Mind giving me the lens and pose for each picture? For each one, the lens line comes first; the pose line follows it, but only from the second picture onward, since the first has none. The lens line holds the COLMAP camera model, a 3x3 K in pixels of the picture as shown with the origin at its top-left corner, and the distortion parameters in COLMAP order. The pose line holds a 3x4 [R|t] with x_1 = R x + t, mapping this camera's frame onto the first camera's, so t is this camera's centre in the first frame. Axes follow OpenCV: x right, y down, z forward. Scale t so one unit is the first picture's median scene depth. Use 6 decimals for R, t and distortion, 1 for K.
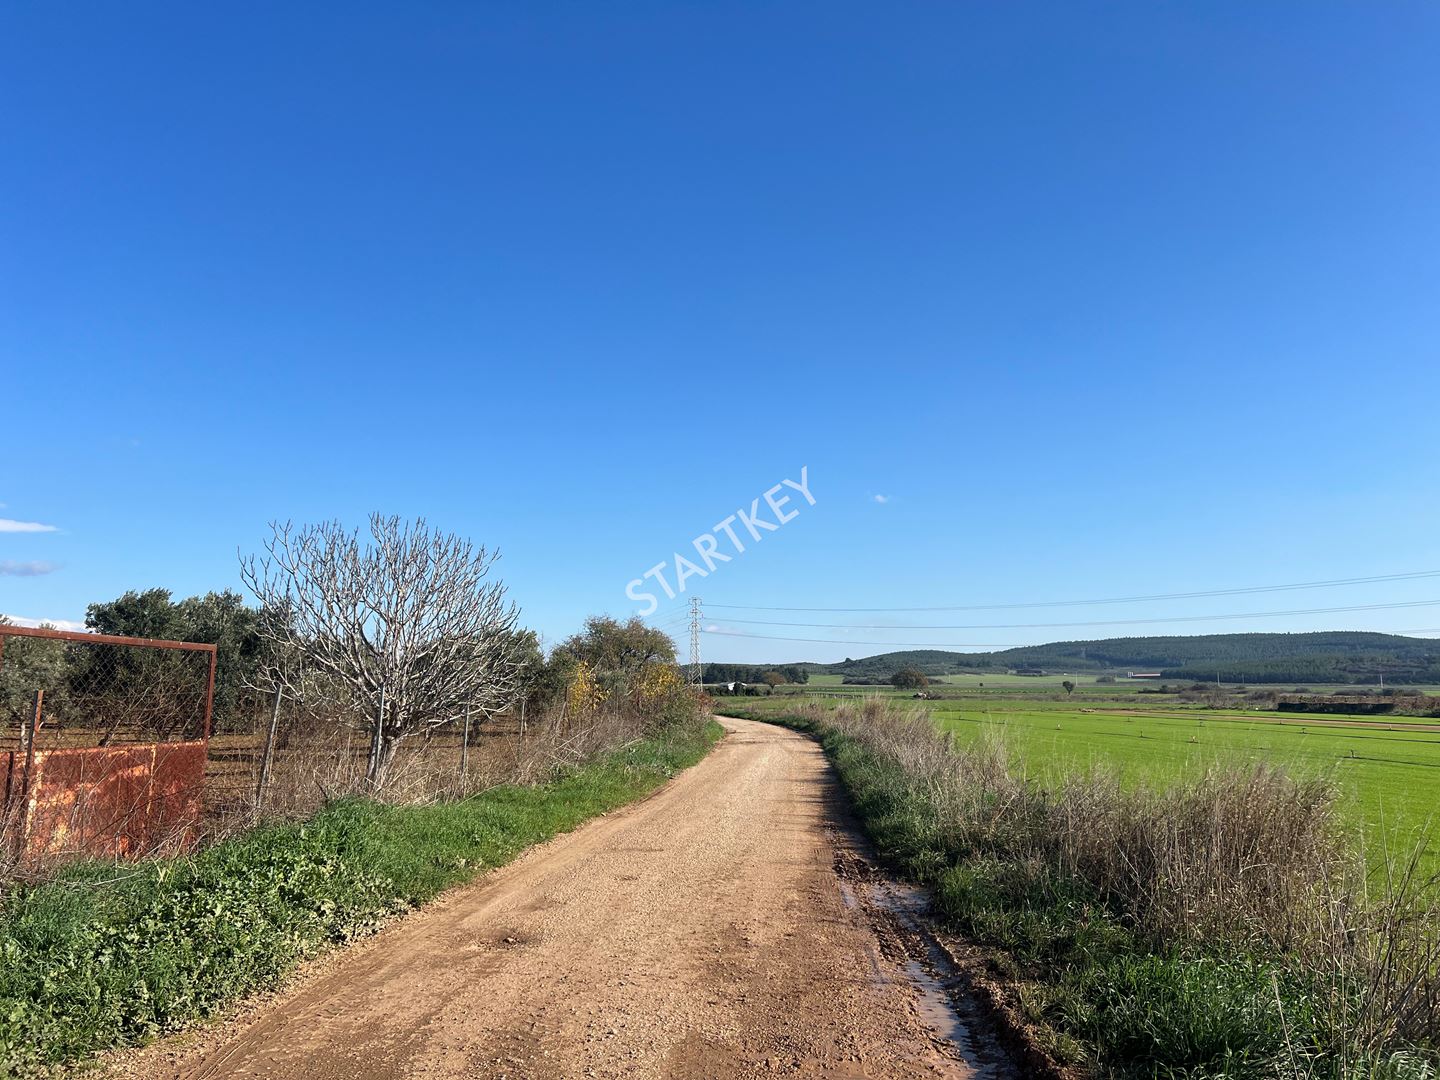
lens RADIAL K [[1098.0, 0, 719.6], [0, 1098.0, 534.8], [0, 0, 1]] dist [0.070024, -0.060308]
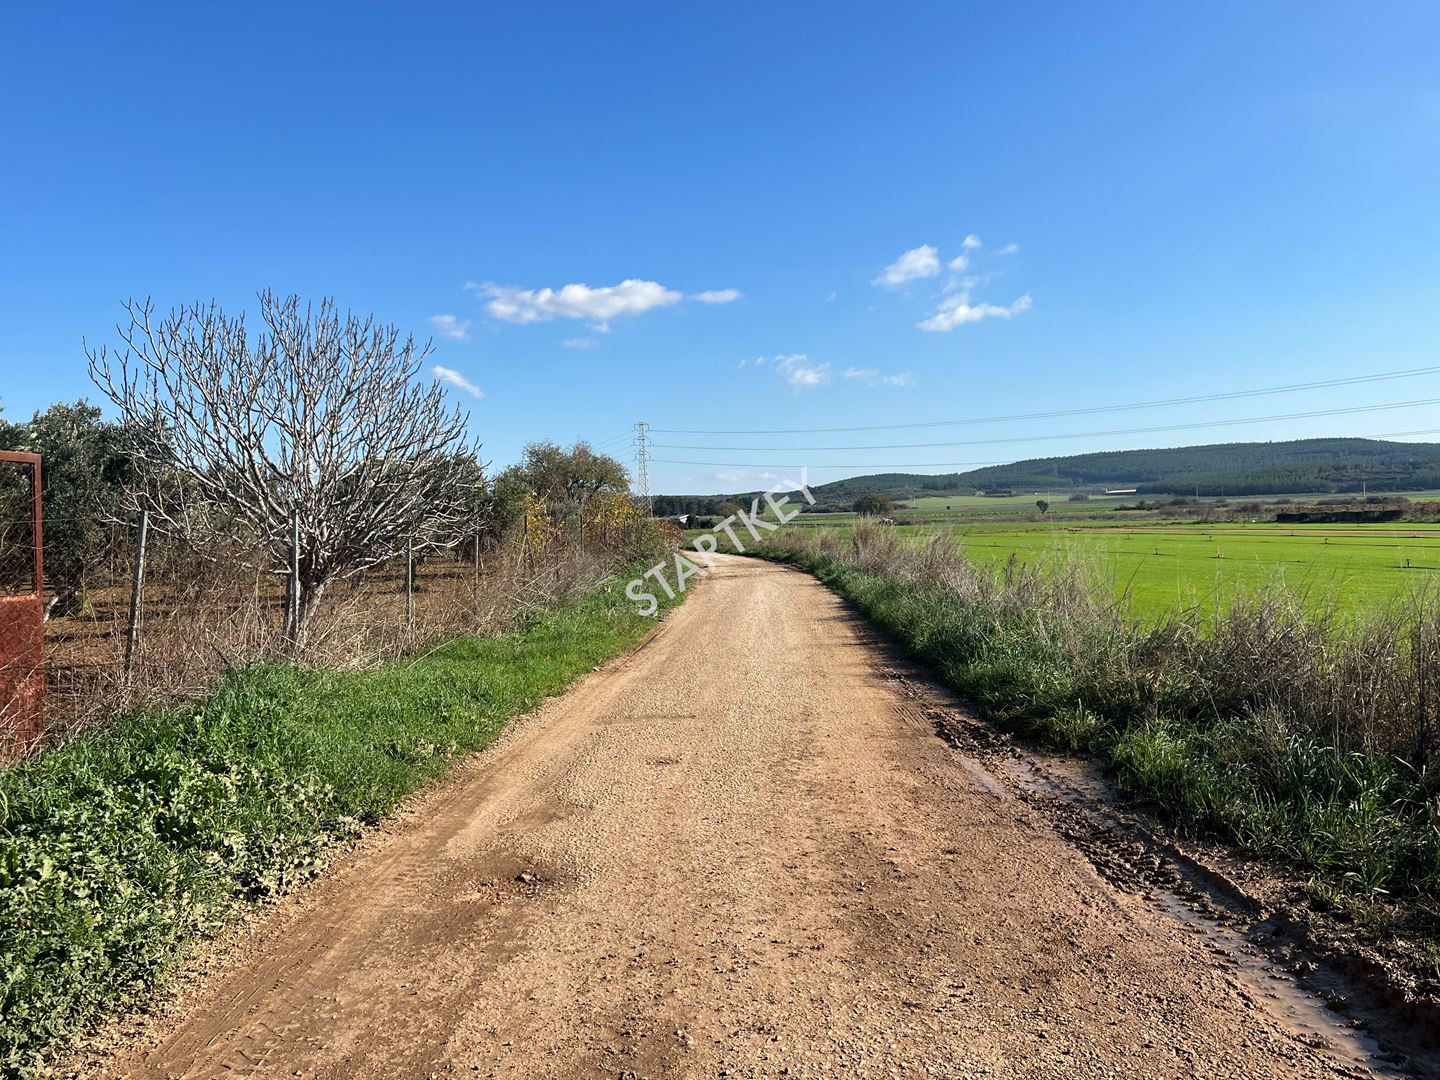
lens RADIAL K [[1195.6, 0, 712.4], [0, 1195.6, 545.9], [0, 0, 1]] dist [0.101664, -0.181513]
pose [[0.998730, -0.033591, 0.037544, -0.050595], [0.027219, 0.986915, 0.158925, 0.032786], [-0.042391, -0.157701, 0.986577, 0.167062]]
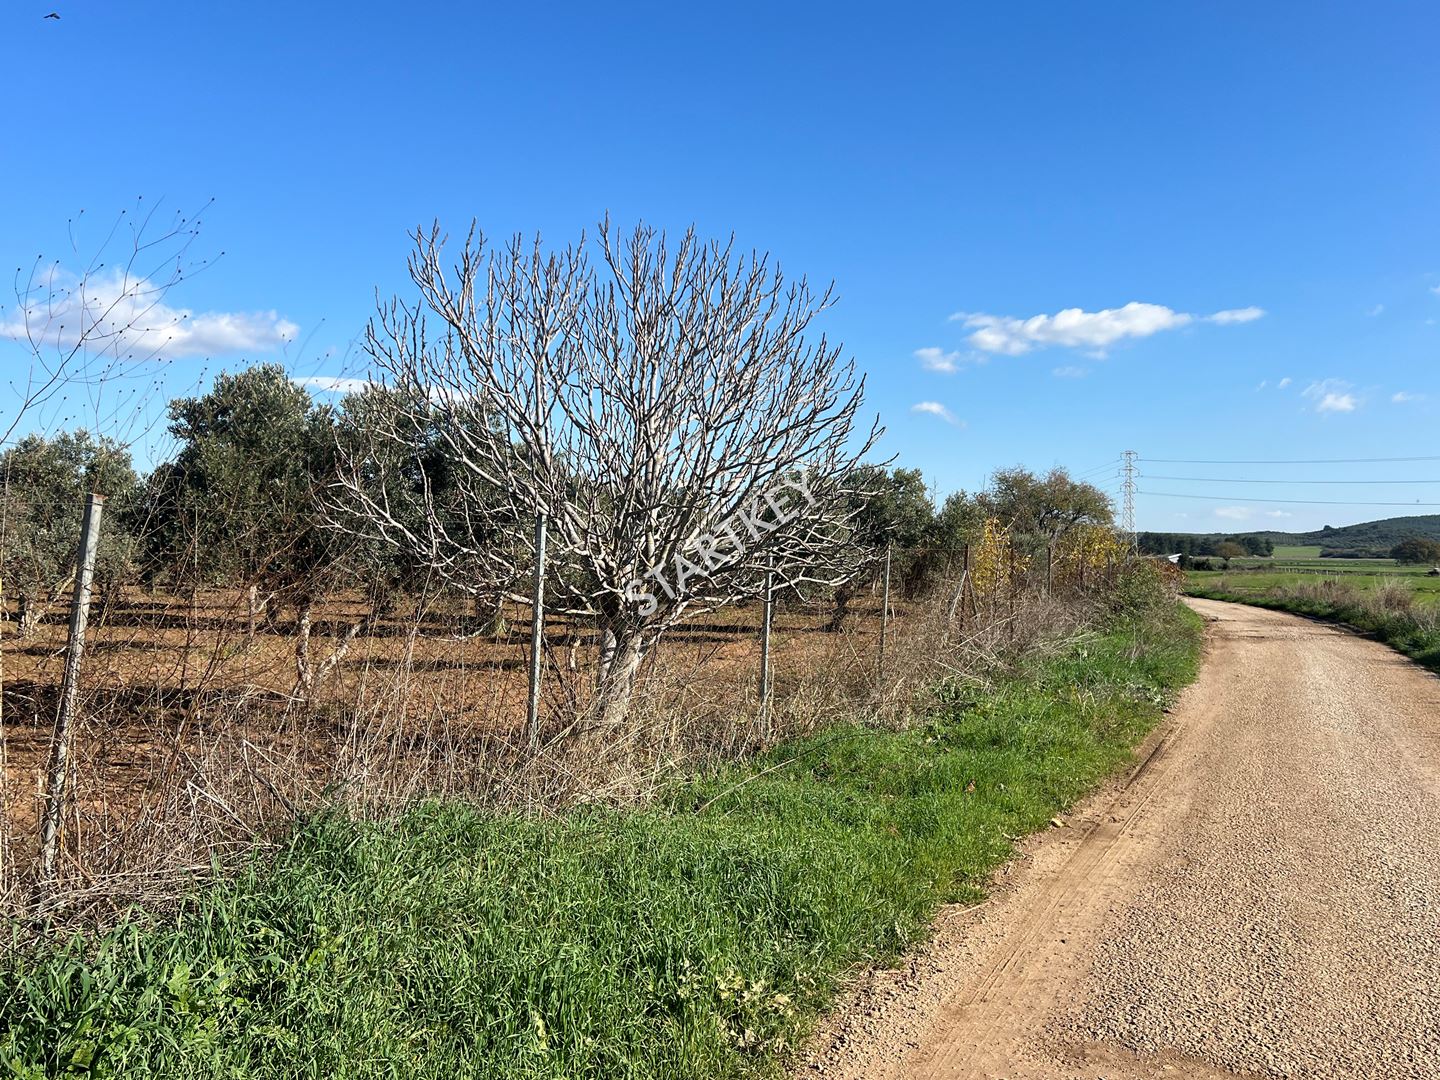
lens RADIAL K [[1195.6, 0, 712.4], [0, 1195.6, 545.9], [0, 0, 1]] dist [0.101664, -0.181513]
pose [[0.939734, 0.004390, -0.341878, -0.069308], [0.039004, 0.992013, 0.119951, 0.081771], [0.339674, -0.126056, 0.932058, 0.519030]]
